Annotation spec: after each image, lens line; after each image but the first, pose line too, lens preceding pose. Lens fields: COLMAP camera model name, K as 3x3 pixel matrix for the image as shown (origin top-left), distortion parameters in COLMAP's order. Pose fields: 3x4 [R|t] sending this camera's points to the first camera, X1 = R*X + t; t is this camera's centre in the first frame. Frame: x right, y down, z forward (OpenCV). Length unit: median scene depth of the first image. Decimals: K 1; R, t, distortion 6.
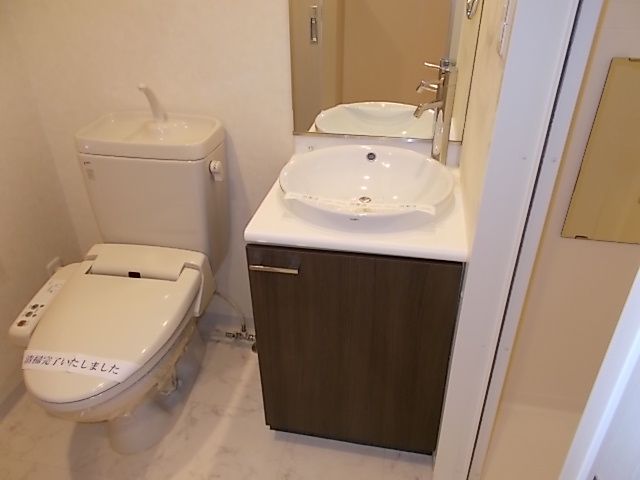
lens RADIAL K [[496.5, 0, 320.0], [0, 496.5, 240.0], [0, 0, 1]] dist [0.009923, -0.007703]
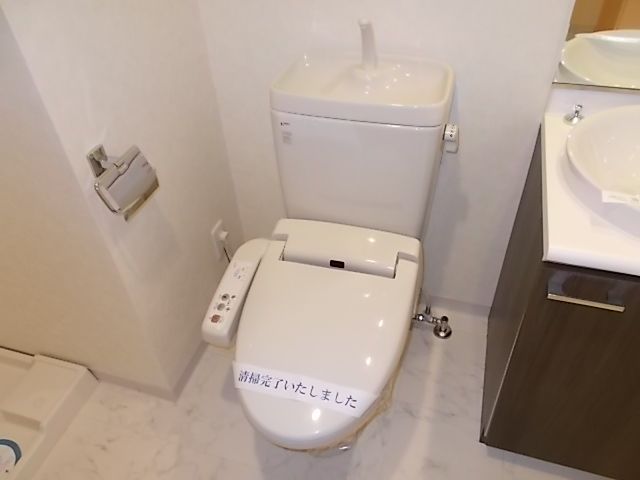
lens RADIAL K [[490.1, 0, 320.0], [0, 490.1, 240.0], [0, 0, 1]] dist [0.027108, -0.000990]
pose [[0.993206, 0.049844, -0.105158, -0.315957], [-0.029490, 0.981936, 0.186900, -0.119347], [0.112574, -0.182529, 0.976734, 0.206936]]
